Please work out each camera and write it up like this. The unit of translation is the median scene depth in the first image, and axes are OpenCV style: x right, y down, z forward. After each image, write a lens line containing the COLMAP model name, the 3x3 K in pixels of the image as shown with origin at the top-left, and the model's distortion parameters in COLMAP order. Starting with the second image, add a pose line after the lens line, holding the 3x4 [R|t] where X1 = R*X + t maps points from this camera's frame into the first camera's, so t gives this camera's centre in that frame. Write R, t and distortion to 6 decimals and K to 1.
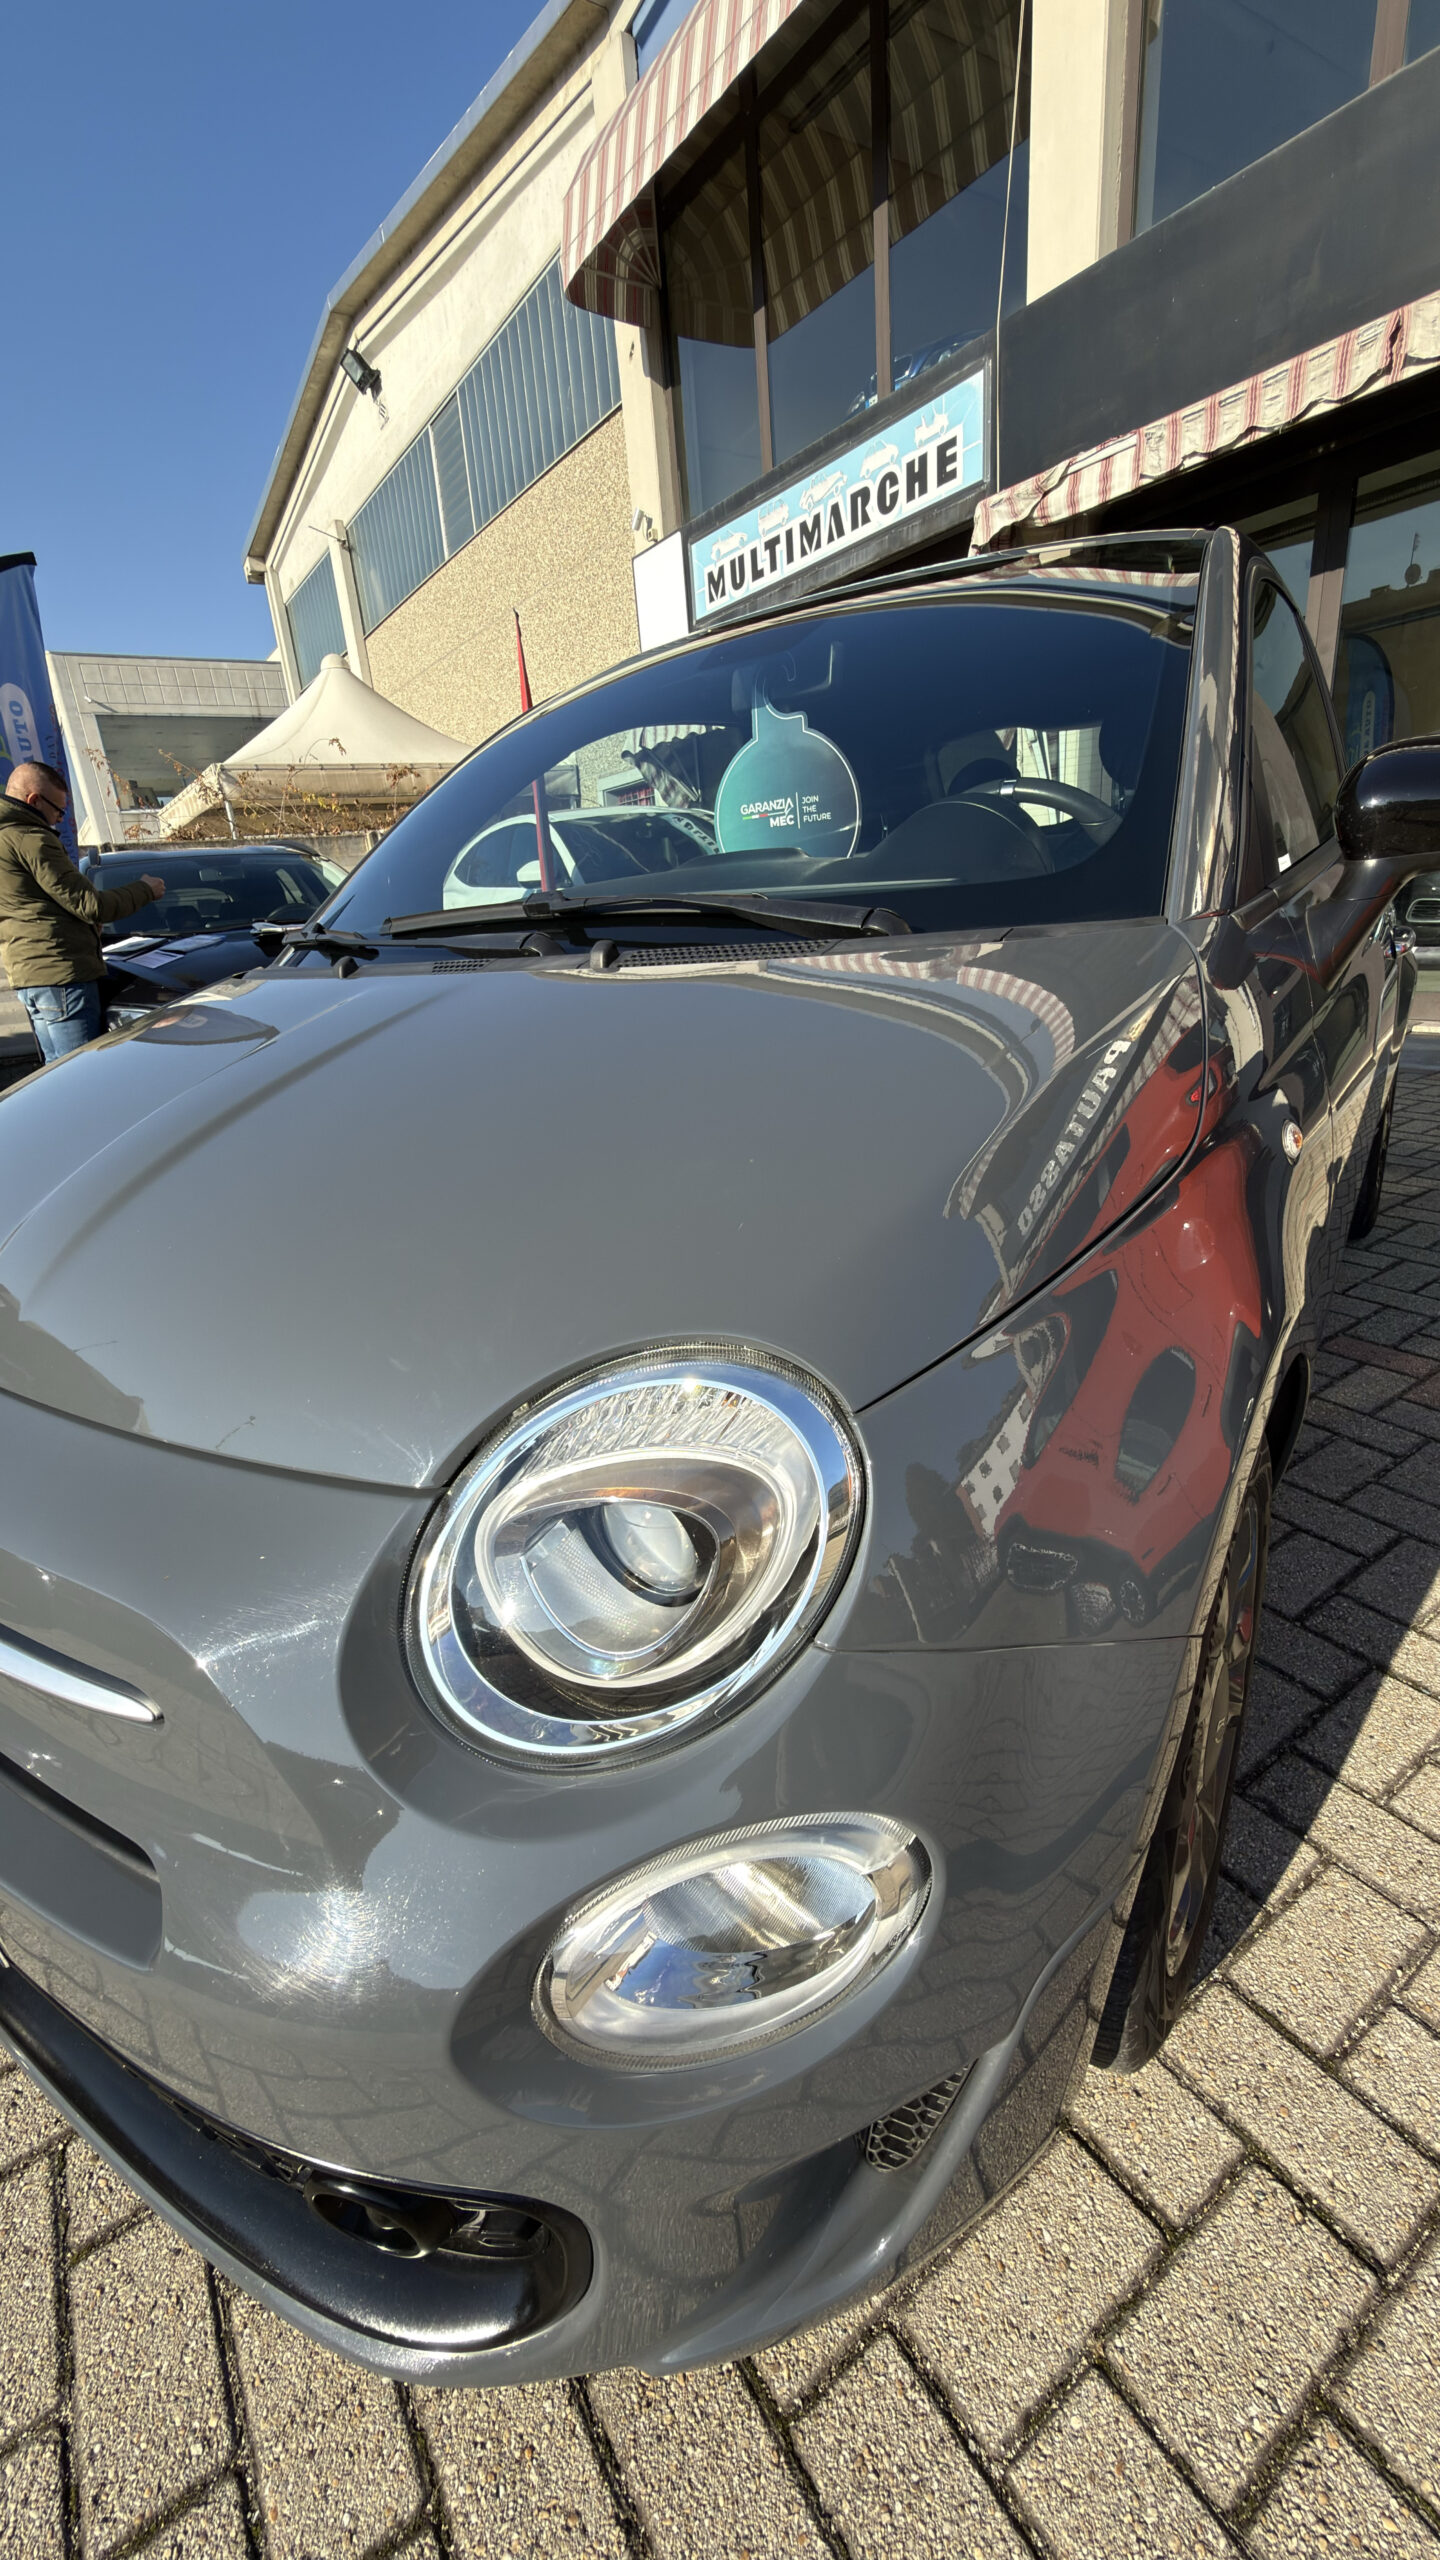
lens RADIAL K [[1026.6, 0, 731.6], [0, 1026.6, 1276.1], [0, 0, 1]] dist [0.002066, 0.000060]
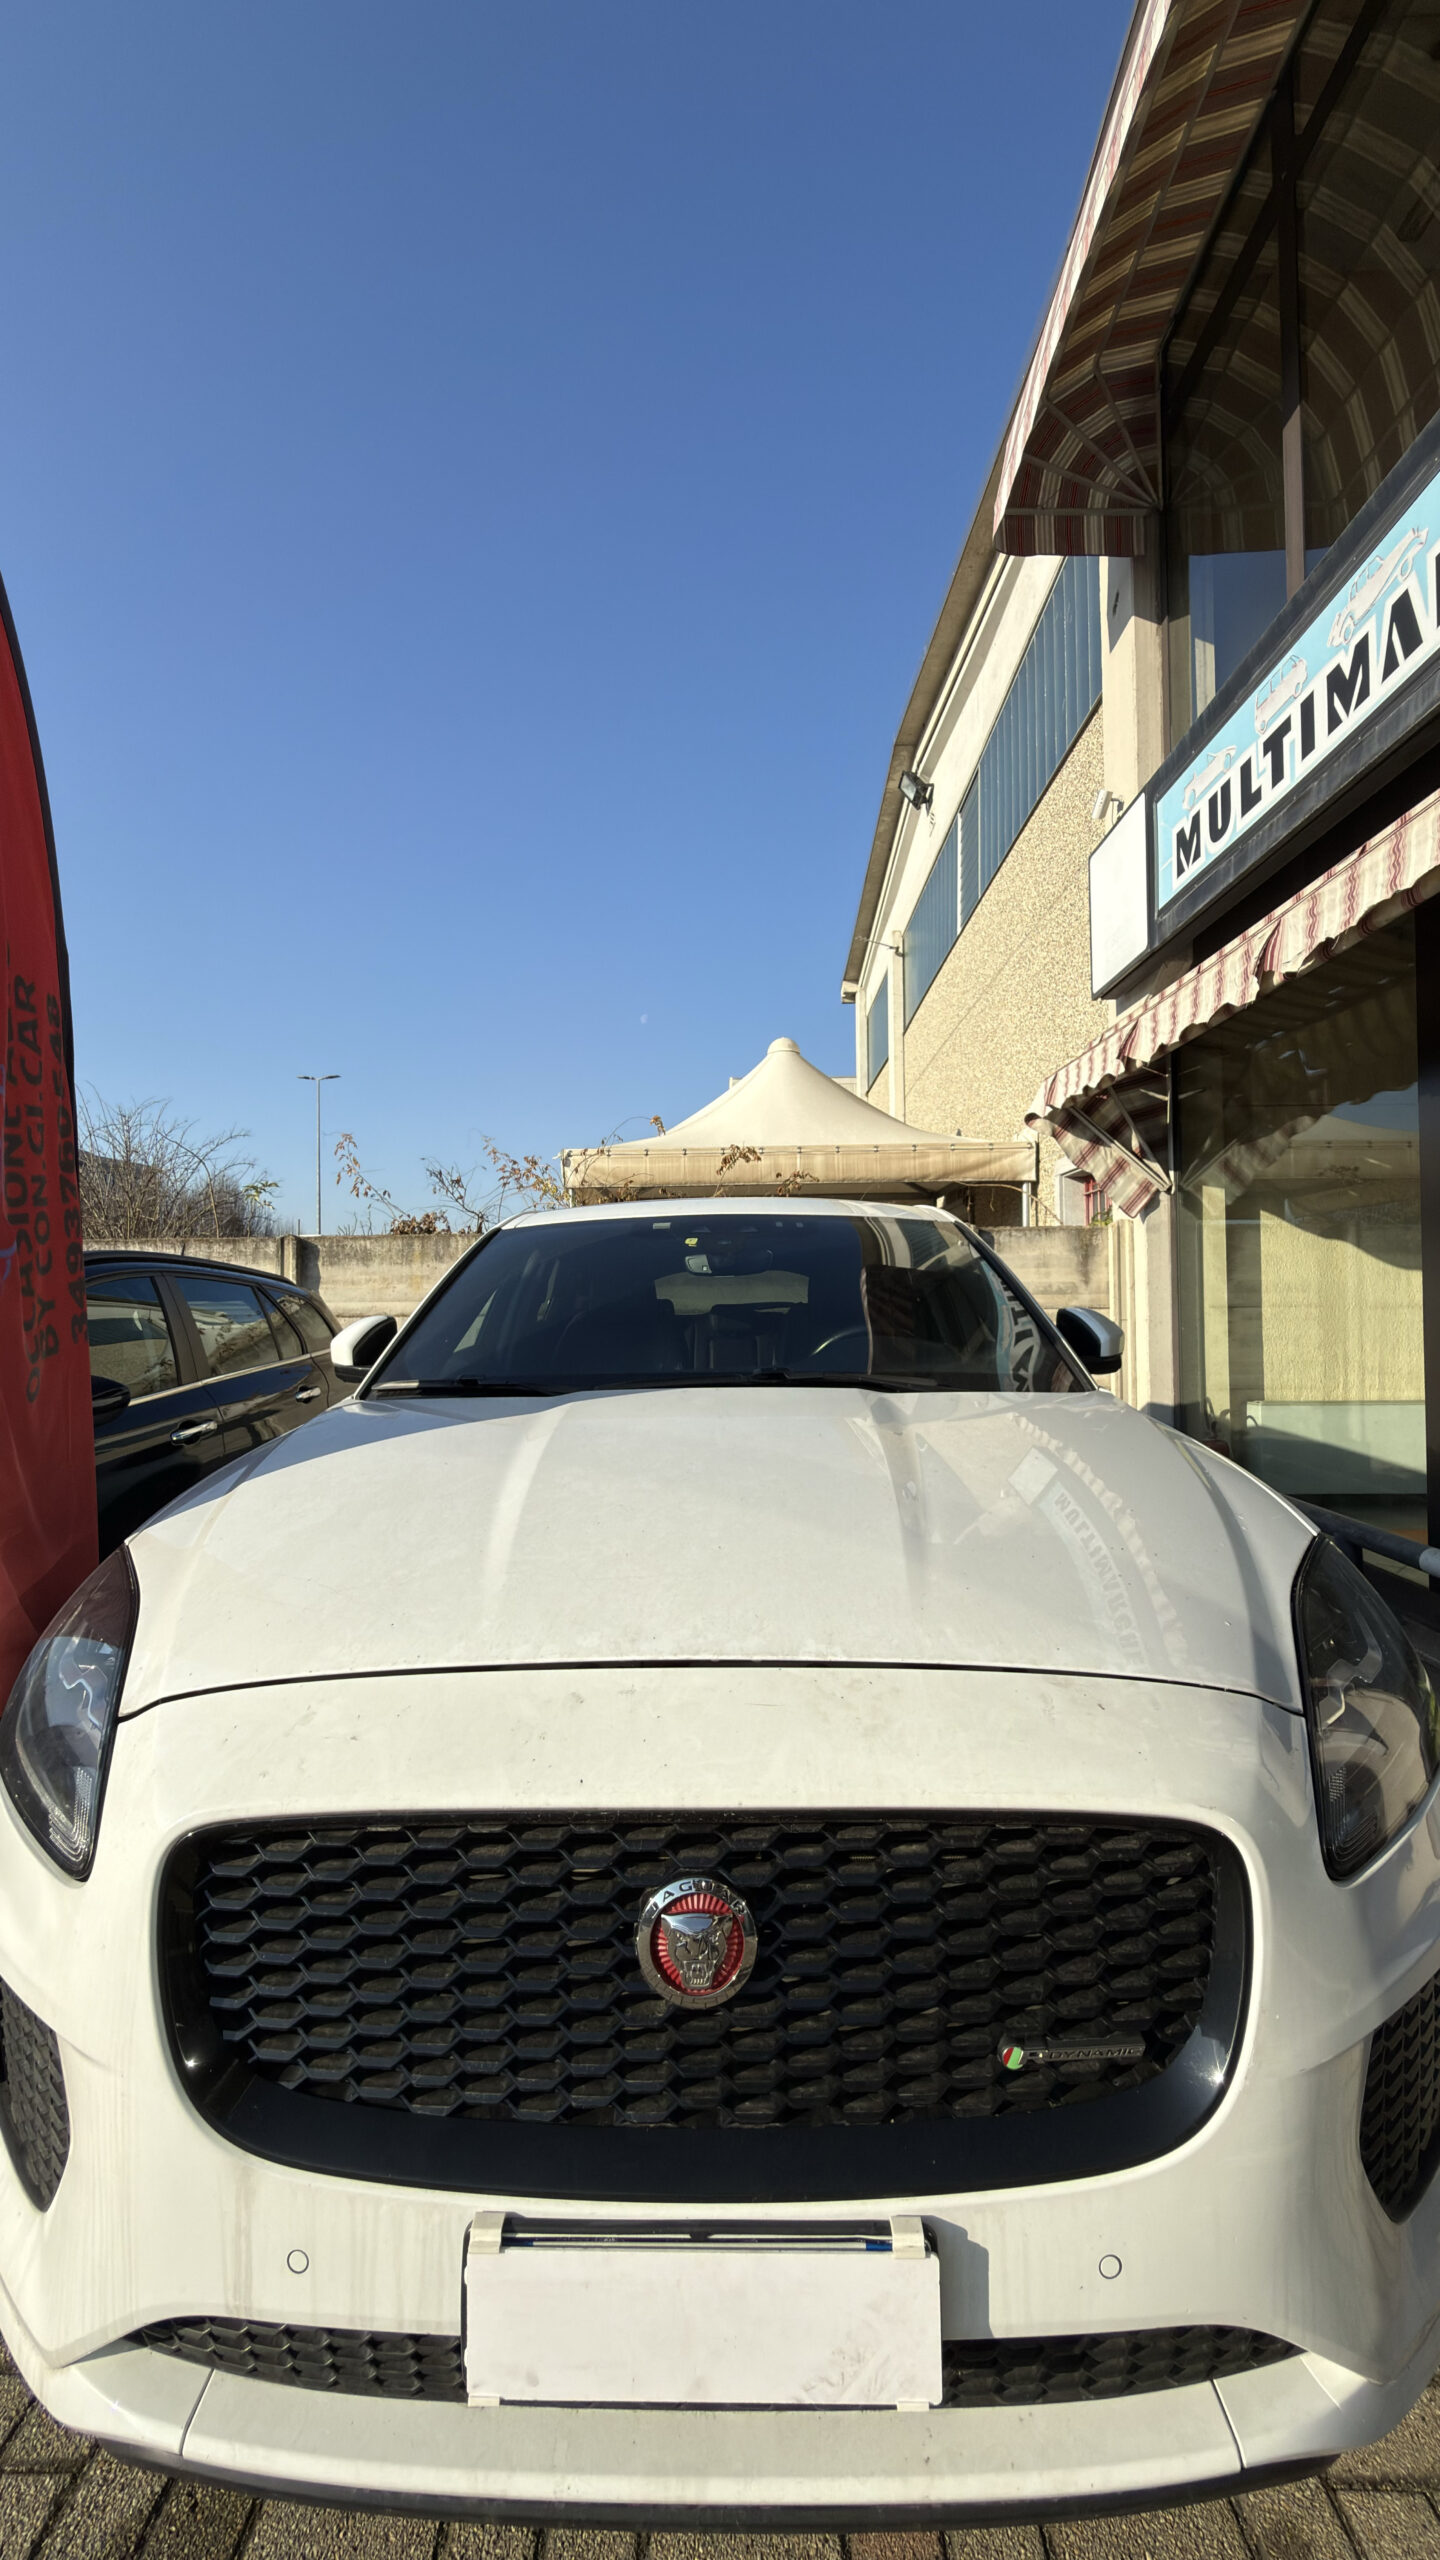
lens RADIAL K [[1026.6, 0, 716.4], [0, 1026.6, 1289.6], [0, 0, 1]] dist [0.002066, 0.000060]
pose [[0.821470, 0.053753, -0.567712, 0.106818], [-0.237110, 0.937604, -0.254319, -0.231348], [0.518619, 0.343526, 0.782959, 0.497172]]
